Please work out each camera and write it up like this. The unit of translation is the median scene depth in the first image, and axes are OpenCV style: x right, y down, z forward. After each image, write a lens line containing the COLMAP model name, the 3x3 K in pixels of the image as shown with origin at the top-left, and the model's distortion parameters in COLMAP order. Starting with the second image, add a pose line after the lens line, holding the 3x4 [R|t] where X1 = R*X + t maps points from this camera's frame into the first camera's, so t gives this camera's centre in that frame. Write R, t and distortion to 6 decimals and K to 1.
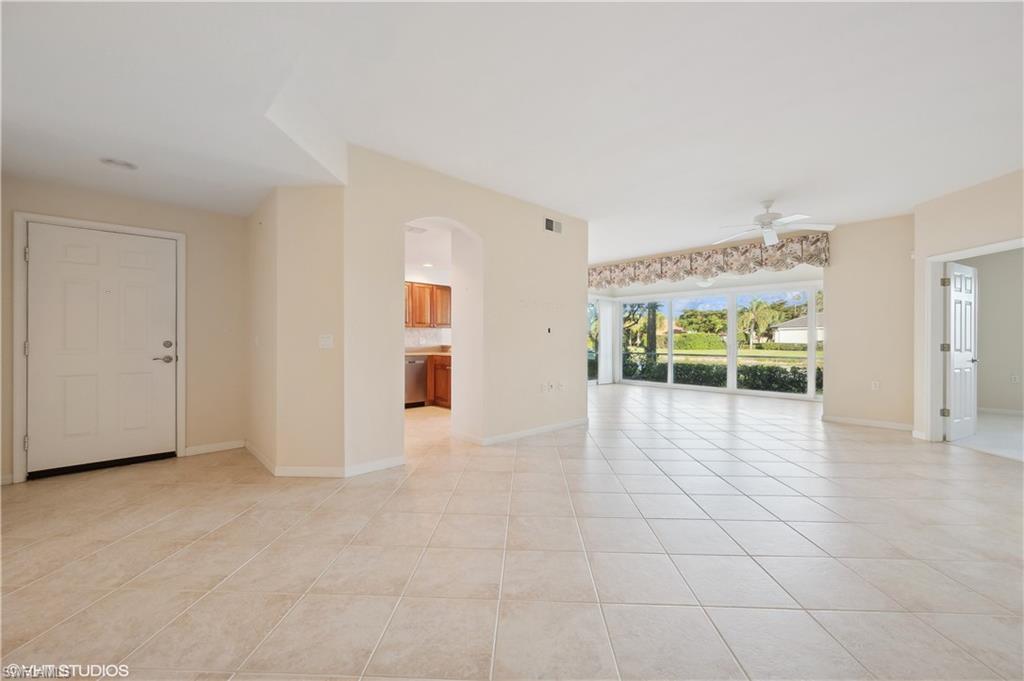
lens RADIAL K [[411.2, 0, 510.8], [0, 411.2, 336.5], [0, 0, 1]] dist [0.001477, -0.000743]
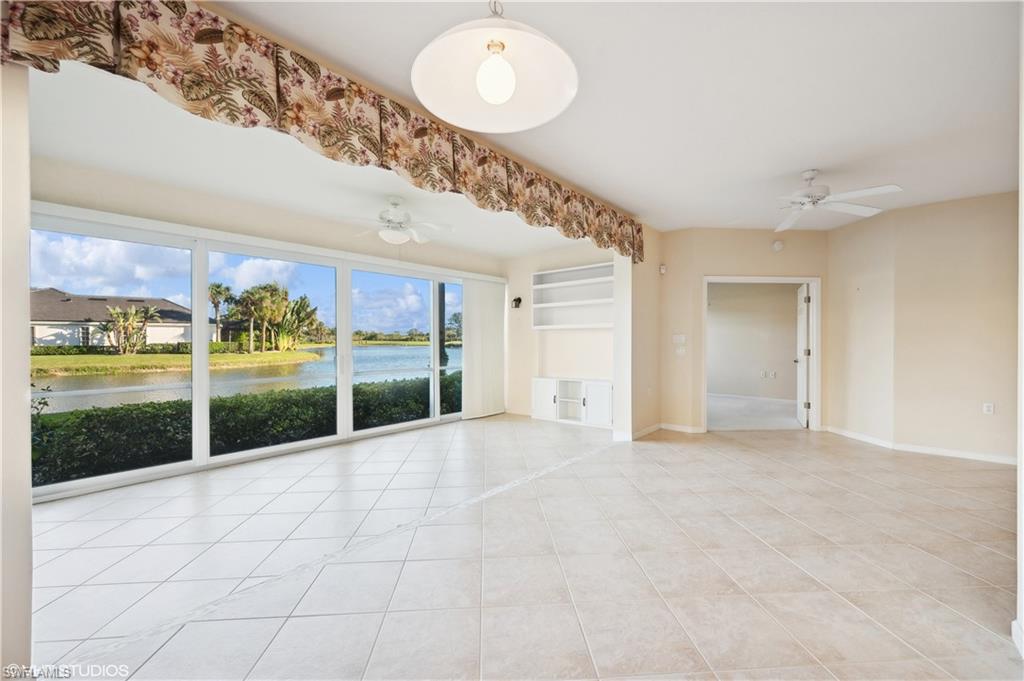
lens RADIAL K [[411.2, 0, 516.5], [0, 411.2, 345.2], [0, 0, 1]] dist [0.001477, -0.000743]
pose [[-0.108119, -0.018050, 0.993974, -0.054012], [-0.007130, 0.999824, 0.017381, -0.007391], [-0.994112, -0.005208, -0.108229, 1.078221]]
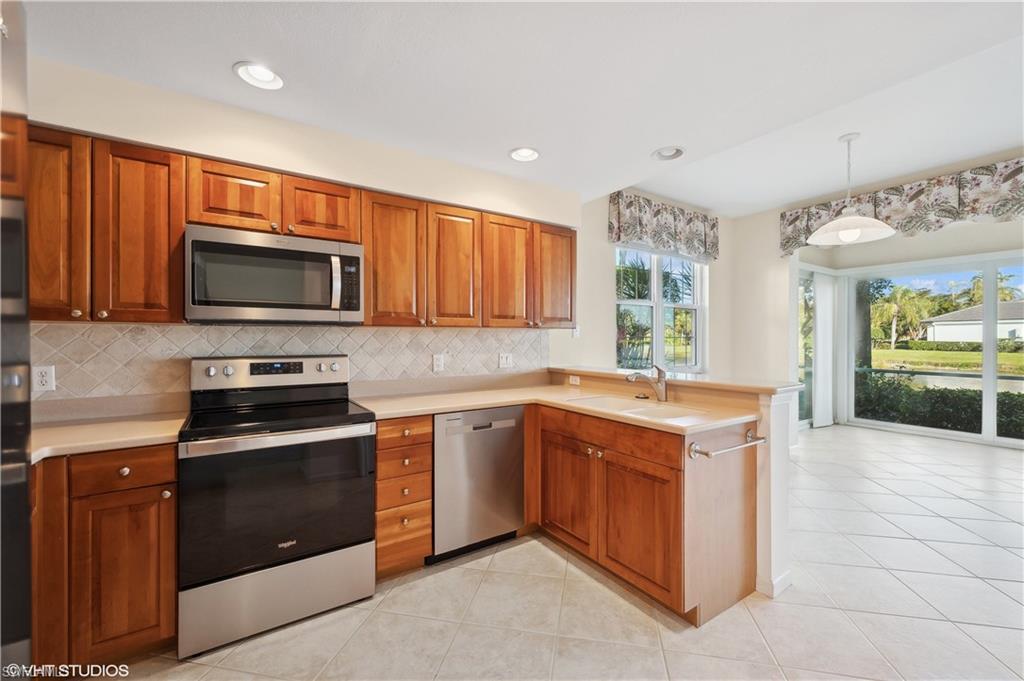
lens RADIAL K [[411.2, 0, 510.9], [0, 411.2, 333.7], [0, 0, 1]] dist [0.001477, -0.000743]
pose [[0.986236, -0.003027, -0.165315, -0.145524], [0.003232, 0.999994, 0.000969, -0.016665], [0.165311, -0.001490, 0.986240, 0.605768]]
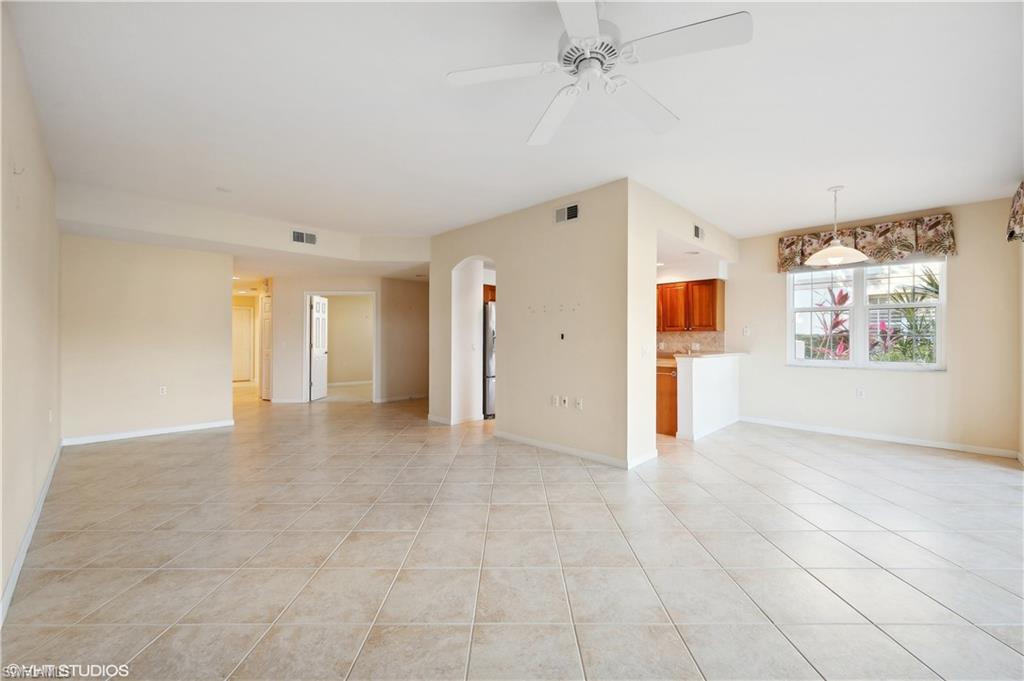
lens RADIAL K [[411.2, 0, 515.0], [0, 411.2, 343.9], [0, 0, 1]] dist [0.001477, -0.000743]
pose [[0.043305, 0.010111, -0.999011, 0.671793], [0.003322, 0.999942, 0.010265, -0.004269], [0.999056, -0.003763, 0.043269, 0.599941]]
